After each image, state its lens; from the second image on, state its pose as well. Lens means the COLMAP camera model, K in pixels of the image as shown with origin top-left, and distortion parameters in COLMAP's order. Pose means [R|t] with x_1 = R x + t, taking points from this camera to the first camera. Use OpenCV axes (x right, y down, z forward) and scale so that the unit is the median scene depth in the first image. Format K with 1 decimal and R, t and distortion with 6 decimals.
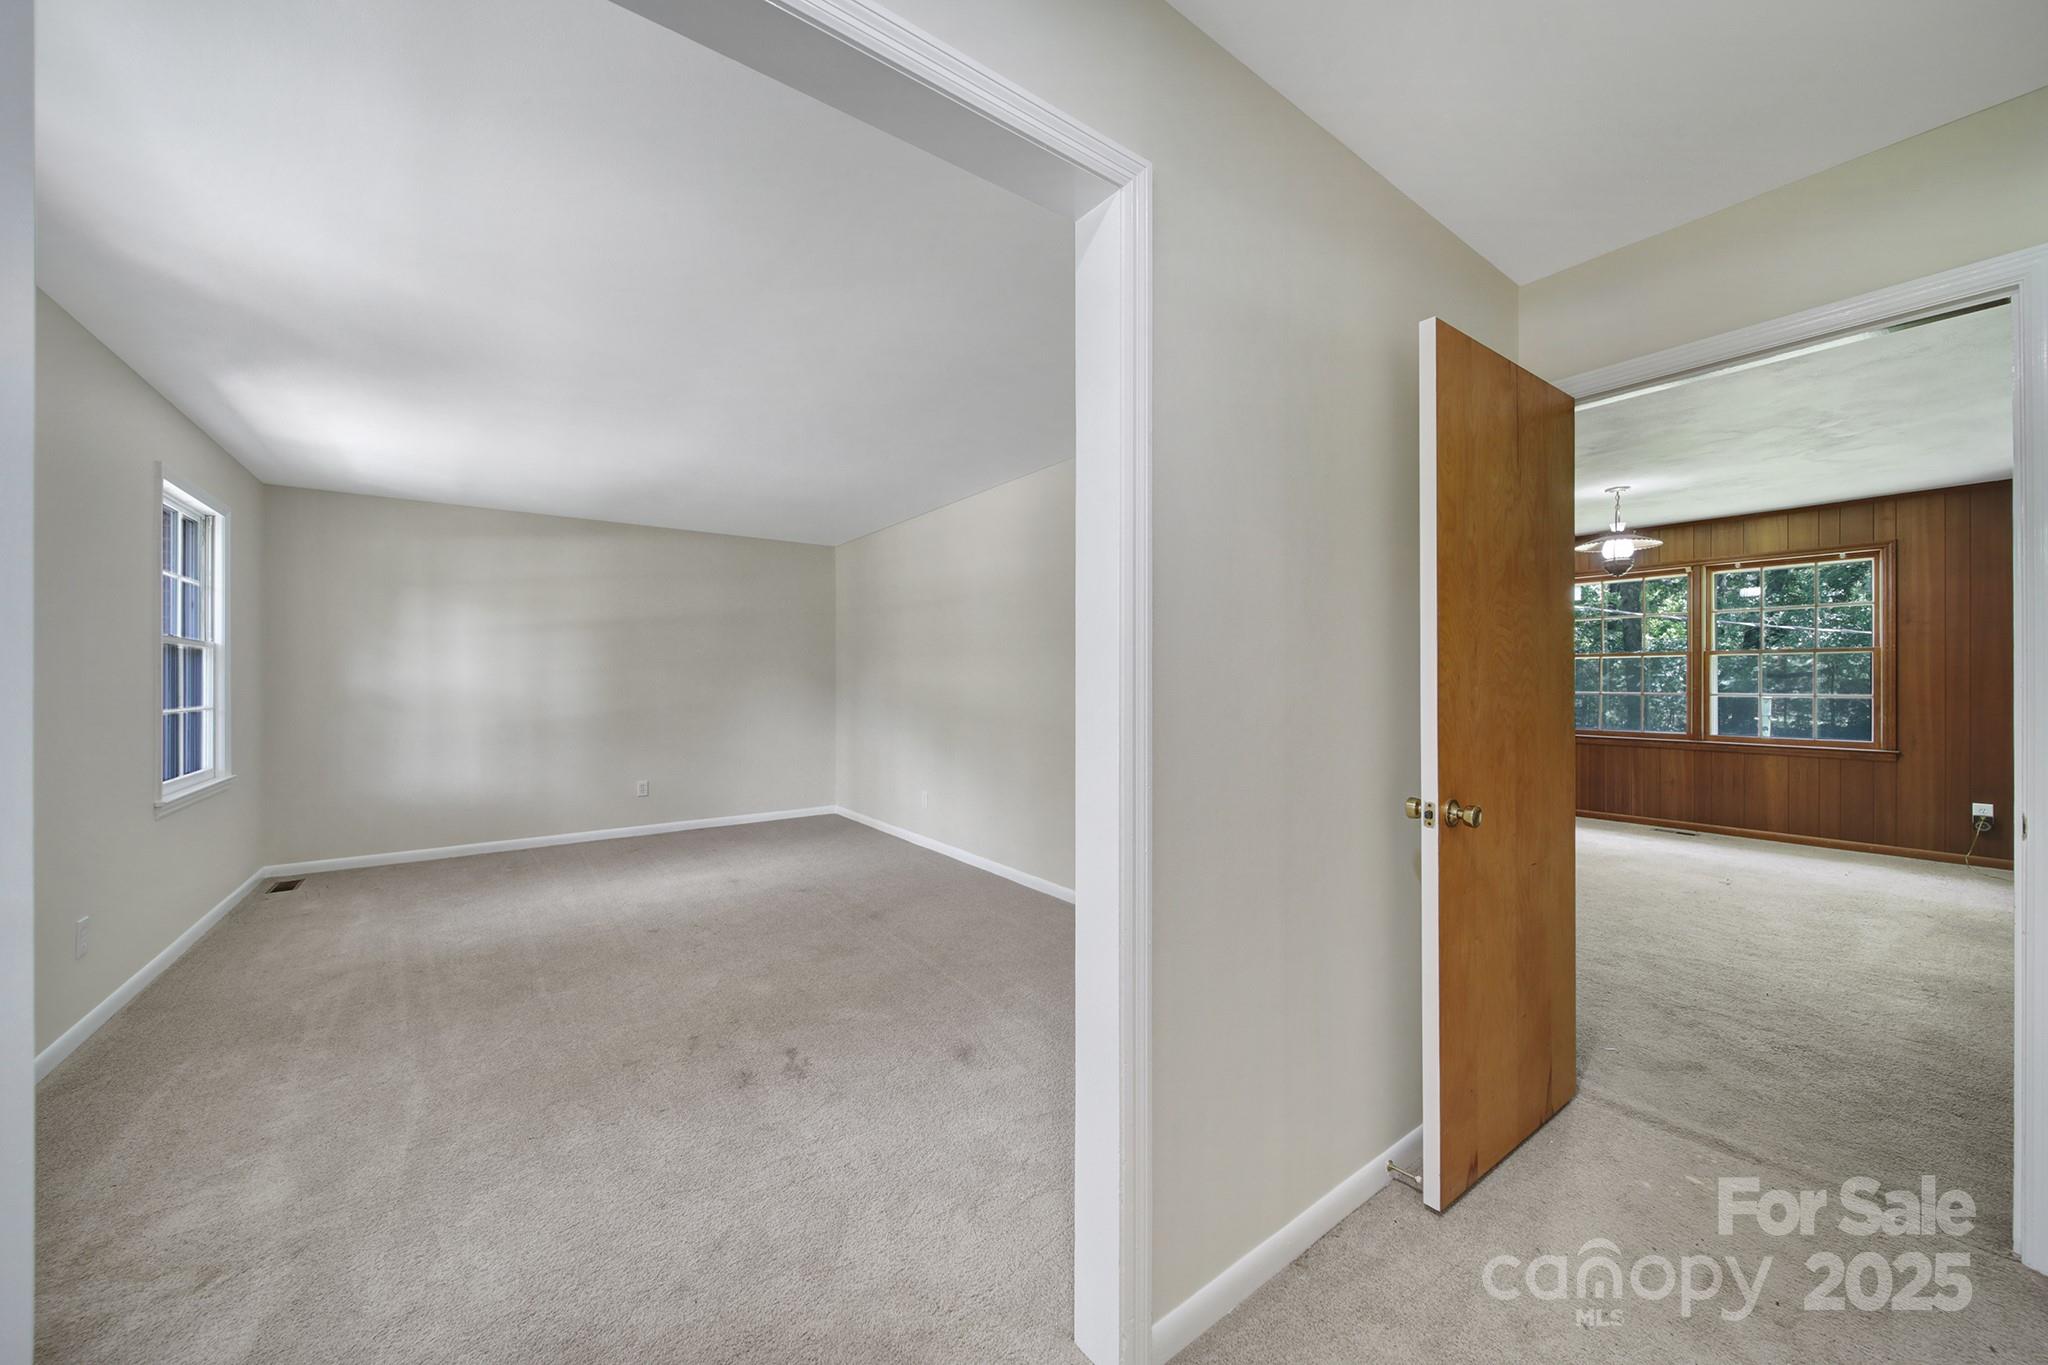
lens RADIAL K [[751.2, 0, 1032.7], [0, 751.2, 679.2], [0, 0, 1]] dist [0.009384, -0.000346]
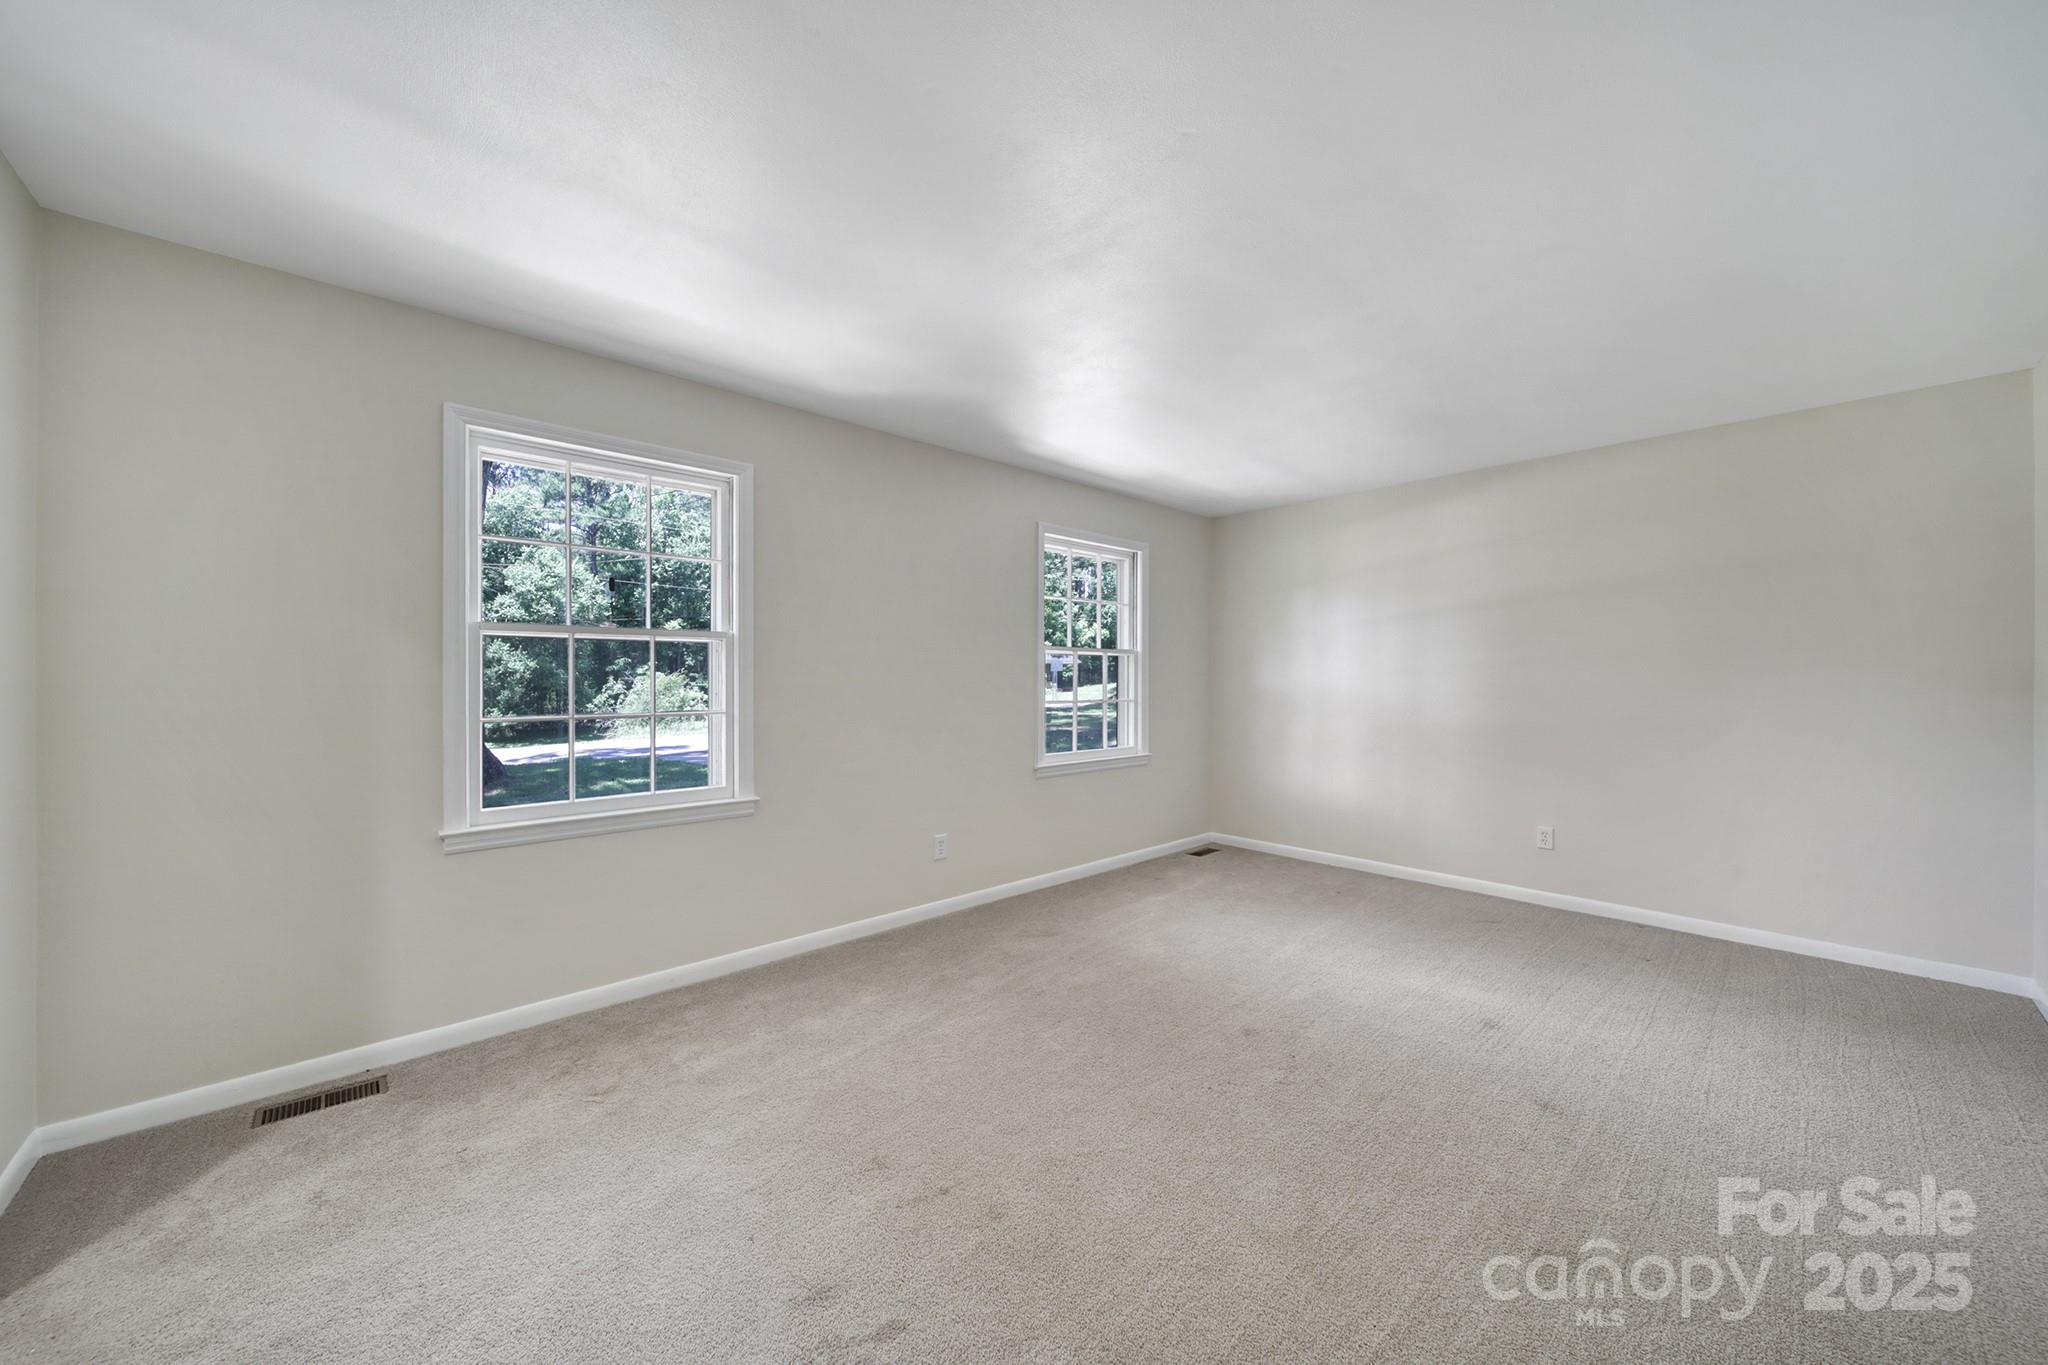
lens RADIAL K [[751.2, 0, 1027.9], [0, 751.2, 681.4], [0, 0, 1]] dist [0.009384, -0.000346]
pose [[0.109430, 0.006415, -0.993974, 0.163741], [-0.004644, 0.999972, 0.005942, 0.000108], [0.993984, 0.003966, 0.109457, 0.650017]]
